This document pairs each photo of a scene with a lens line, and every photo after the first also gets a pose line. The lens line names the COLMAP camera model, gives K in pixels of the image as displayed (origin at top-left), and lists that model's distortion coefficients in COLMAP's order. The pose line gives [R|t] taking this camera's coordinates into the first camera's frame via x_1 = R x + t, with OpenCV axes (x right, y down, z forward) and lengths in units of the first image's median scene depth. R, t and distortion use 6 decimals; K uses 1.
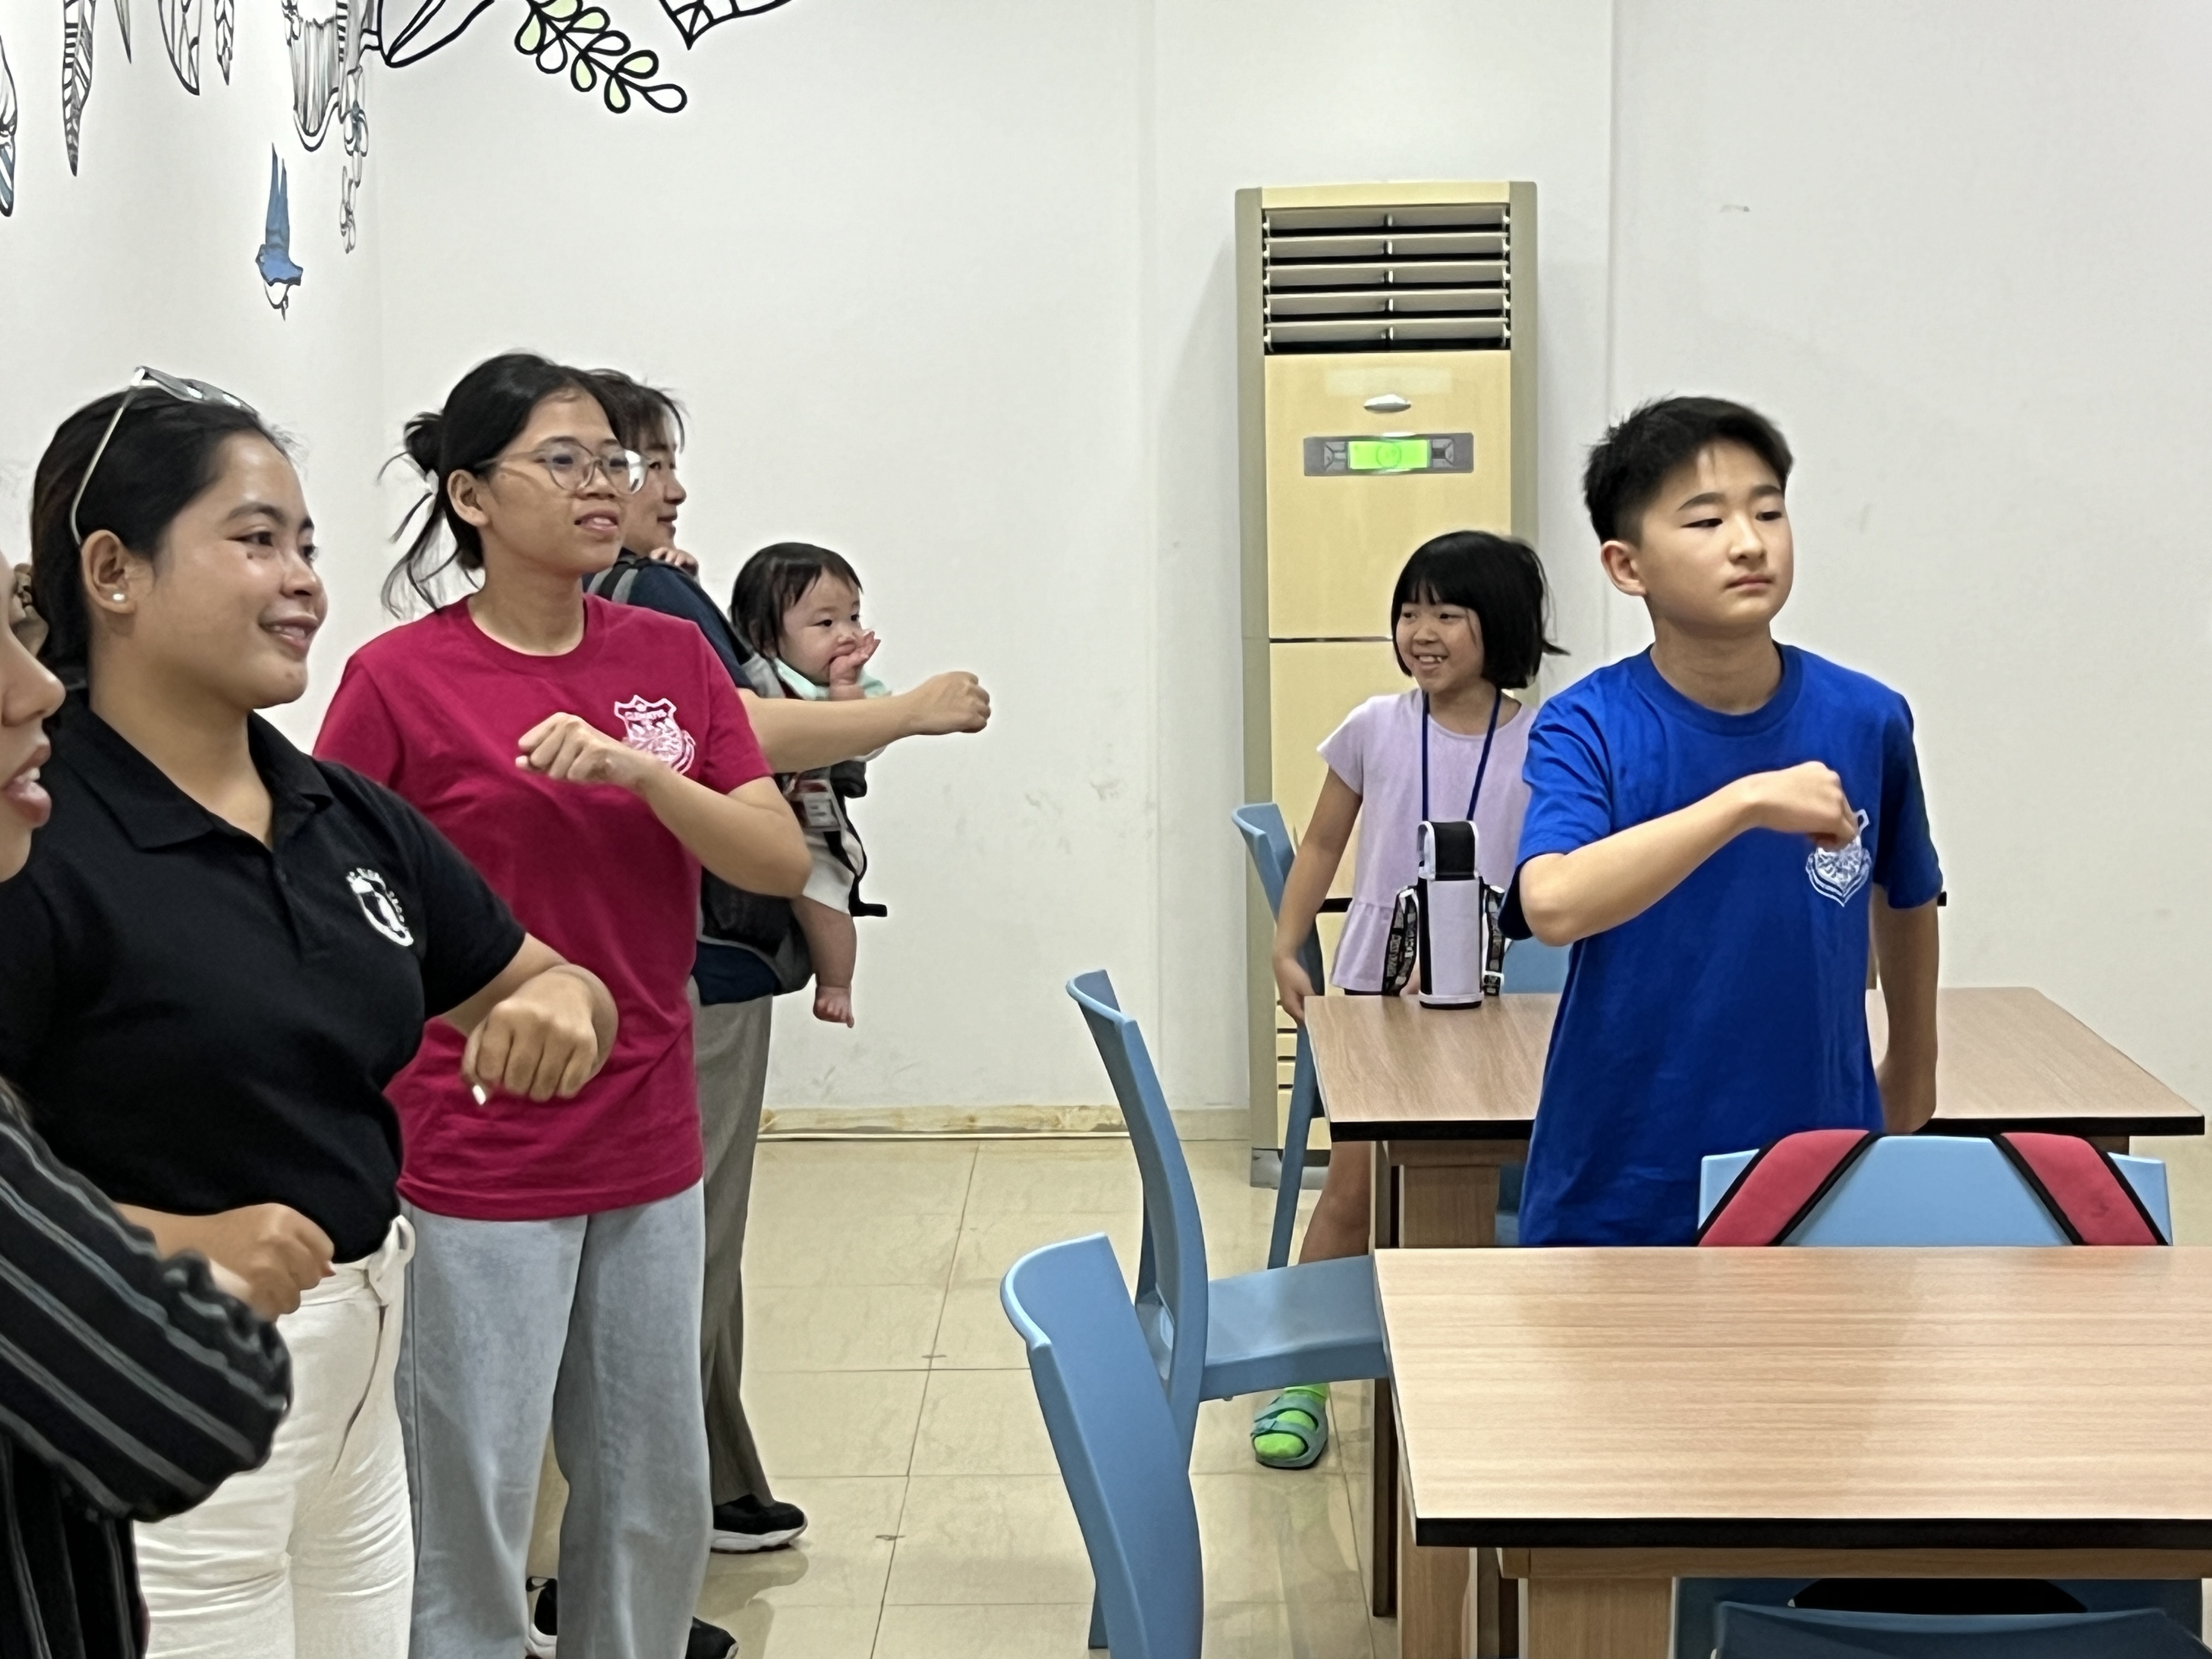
lens RADIAL K [[4287.1, 0, 1106.0], [0, 4287.1, 829.5], [0, 0, 1]] dist [0.015859, -0.059536]
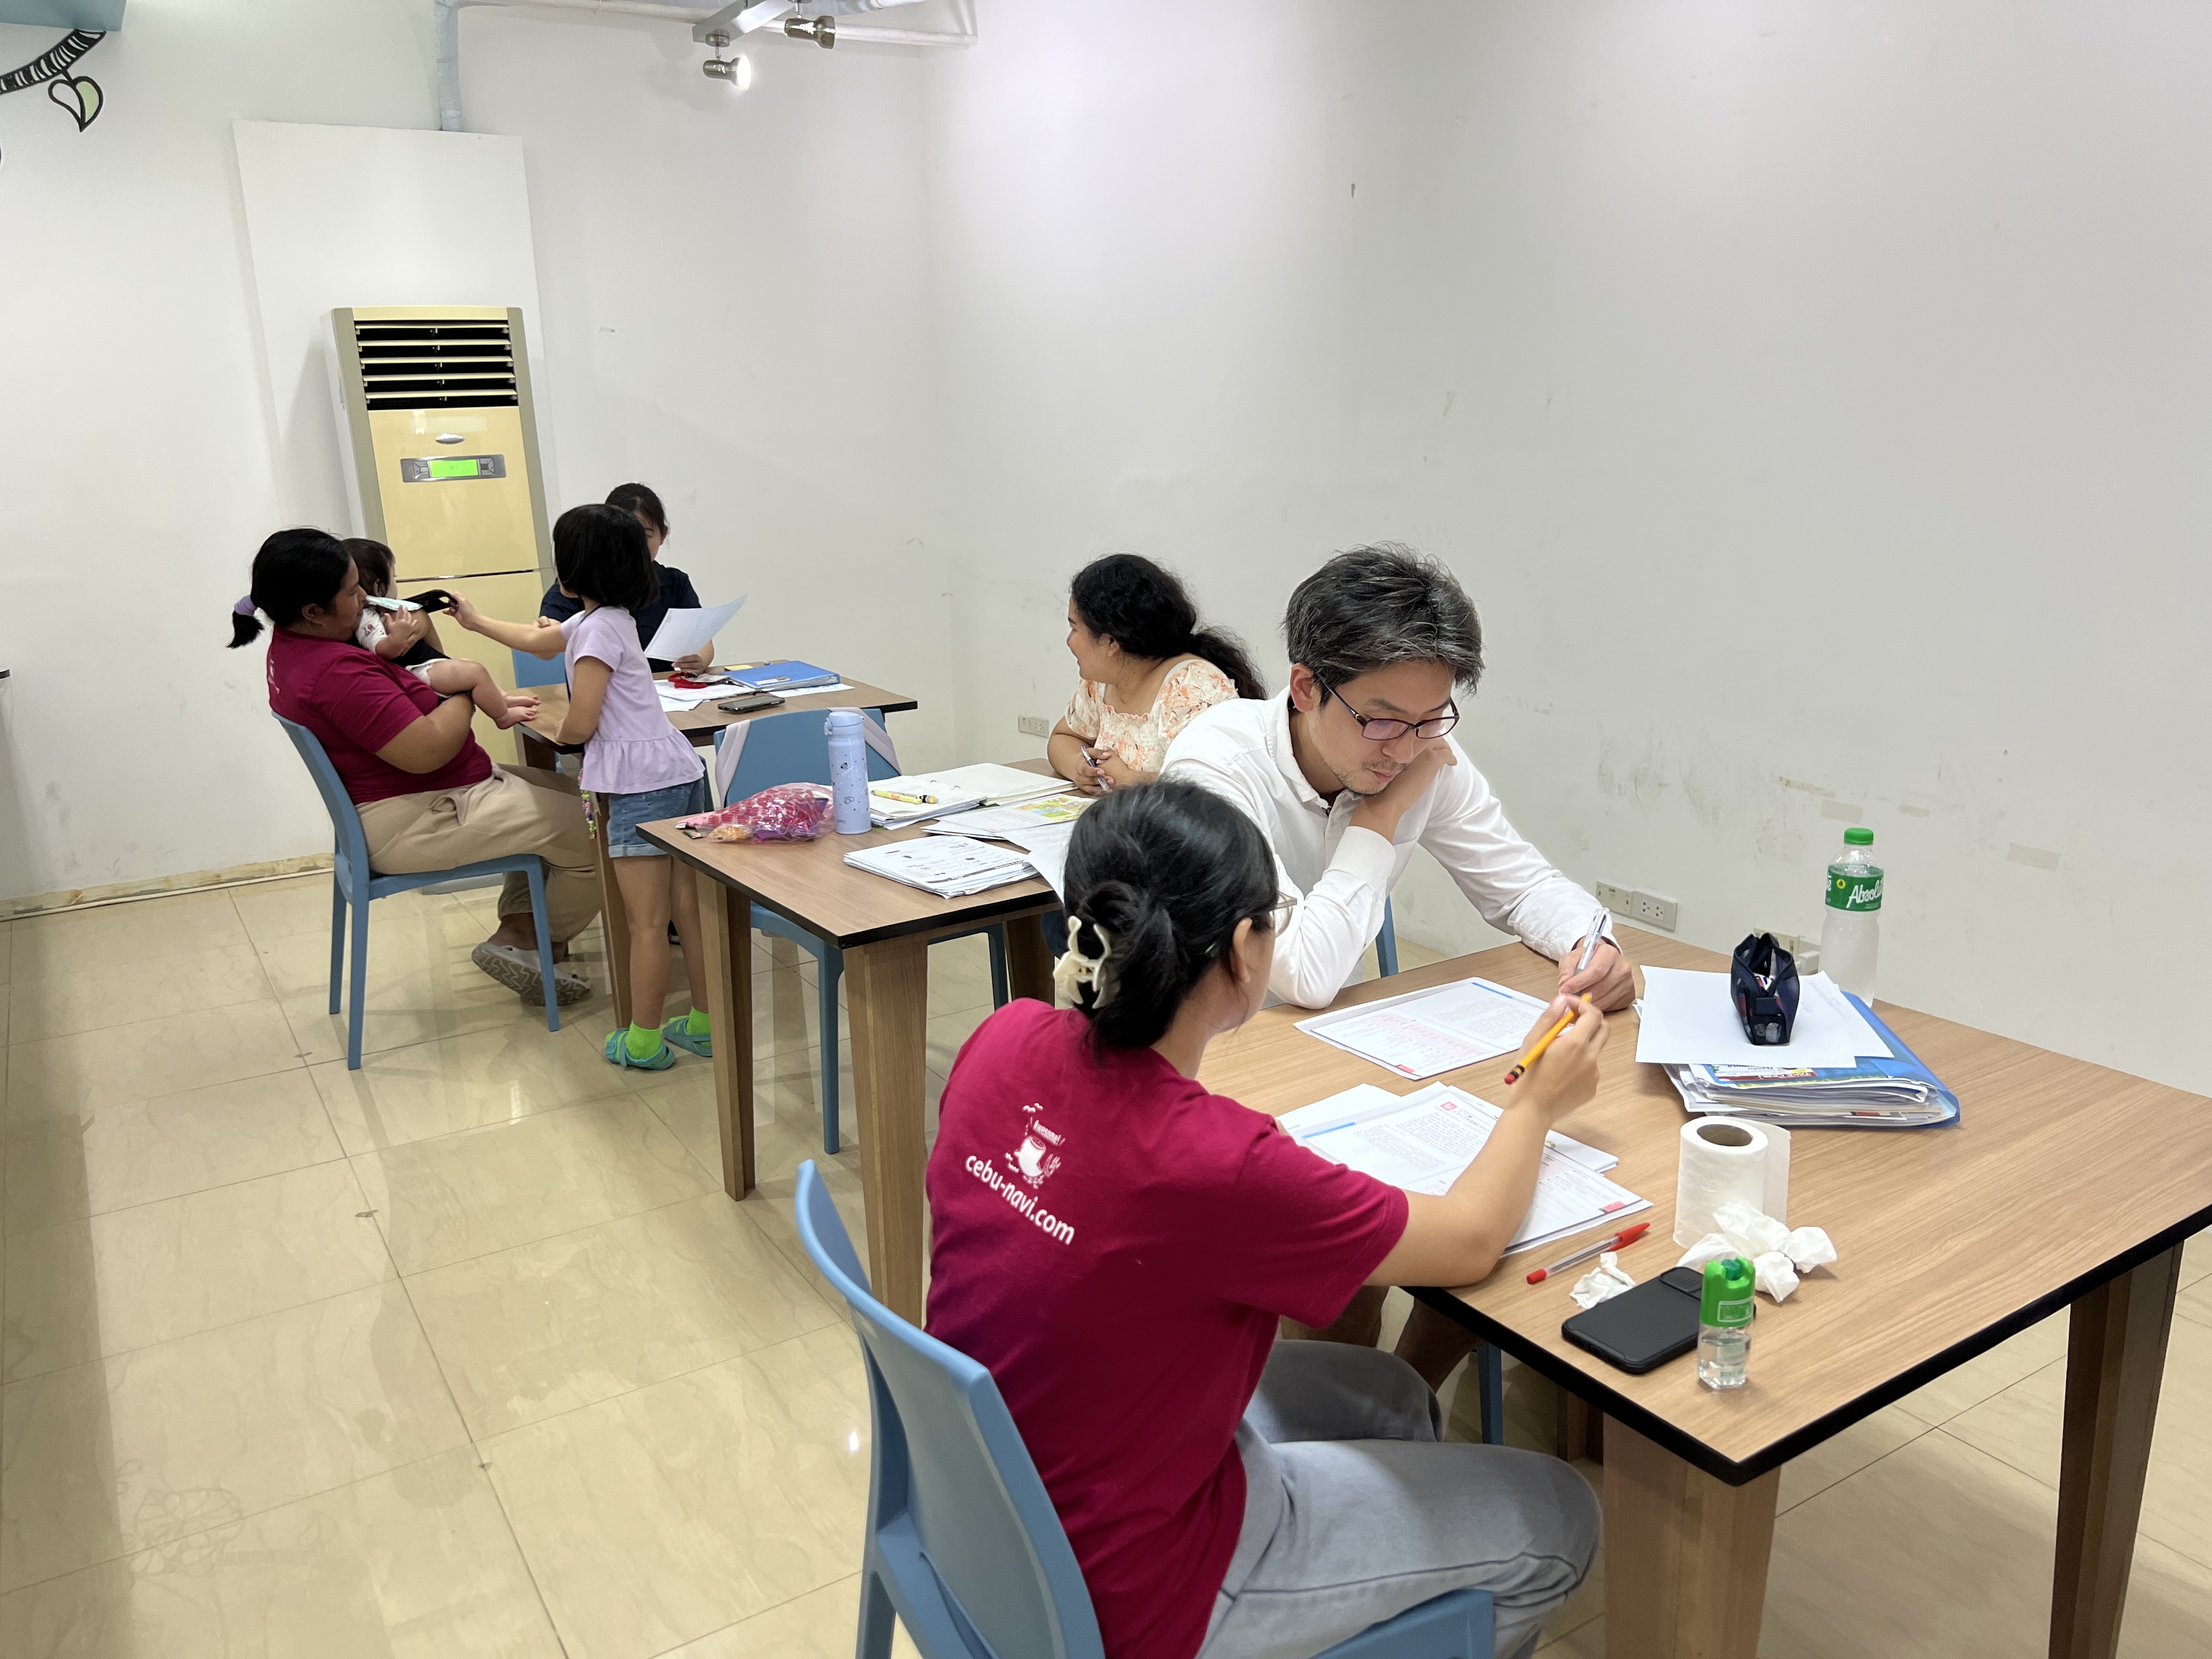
lens RADIAL K [[1649.0, 0, 1073.1], [0, 1649.0, 827.3], [0, 0, 1]] dist [0.038393, -0.000377]
pose [[0.848144, -0.144949, 0.509551, -0.083421], [0.083154, 0.986343, 0.142171, -0.018711], [-0.523199, -0.078211, 0.848614, 0.281521]]
